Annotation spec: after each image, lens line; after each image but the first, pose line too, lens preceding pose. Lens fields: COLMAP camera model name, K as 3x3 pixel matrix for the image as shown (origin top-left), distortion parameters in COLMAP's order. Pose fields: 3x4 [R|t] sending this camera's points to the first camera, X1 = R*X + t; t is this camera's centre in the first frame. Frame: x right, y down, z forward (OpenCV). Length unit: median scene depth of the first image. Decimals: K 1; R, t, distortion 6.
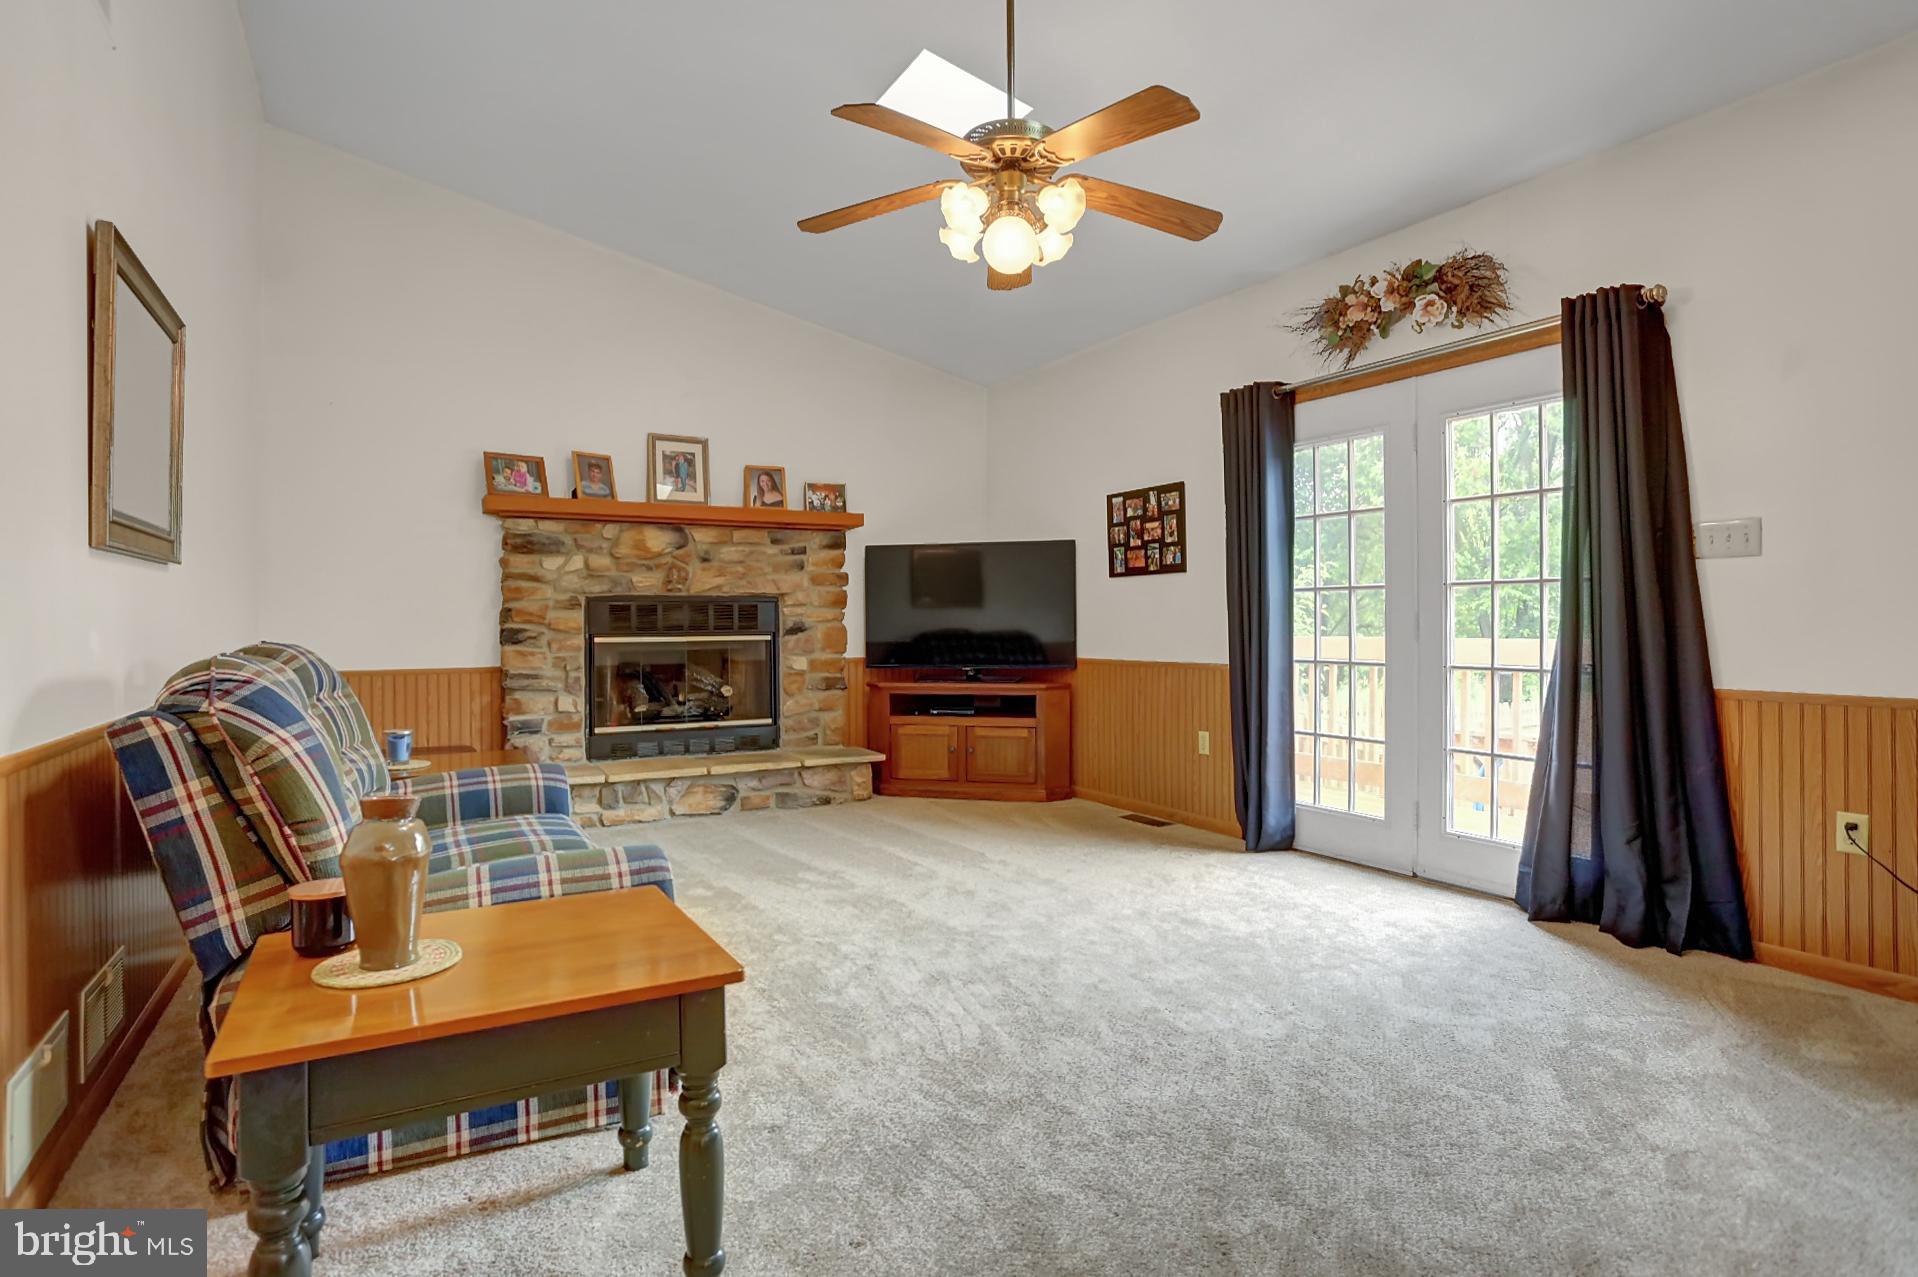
lens RADIAL K [[989.4, 0, 963.6], [0, 989.4, 638.3], [0, 0, 1]] dist [-0.056603, -0.000422]
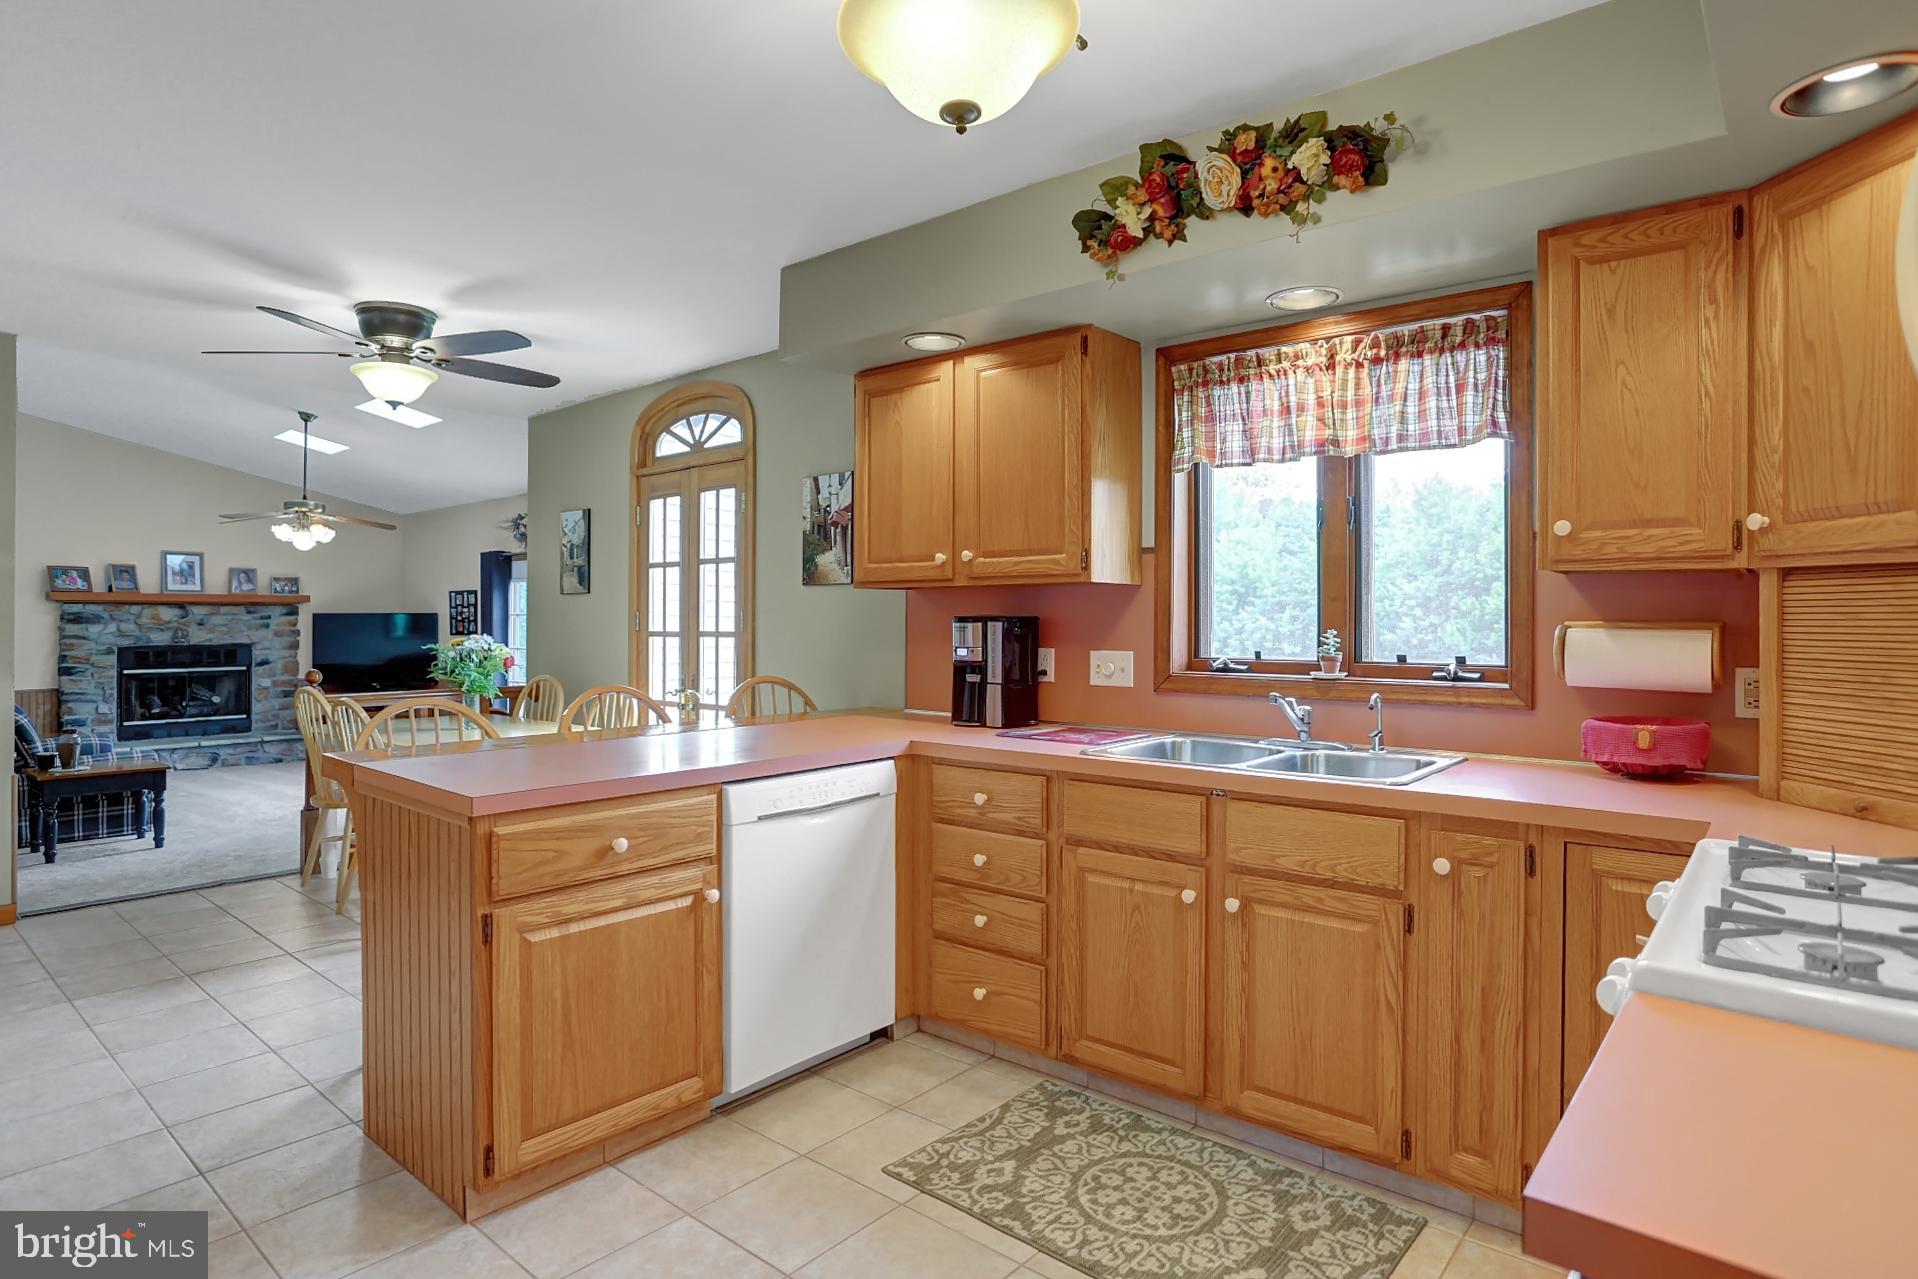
lens RADIAL K [[1088.6, 0, 956.4], [0, 1088.6, 621.7], [0, 0, 1]] dist [0.002271, 0.005524]
pose [[0.955383, 0.002329, 0.295362, 0.456338], [0.000196, 0.999964, -0.008518, -0.069407], [-0.295371, 0.008196, 0.955347, -1.269959]]
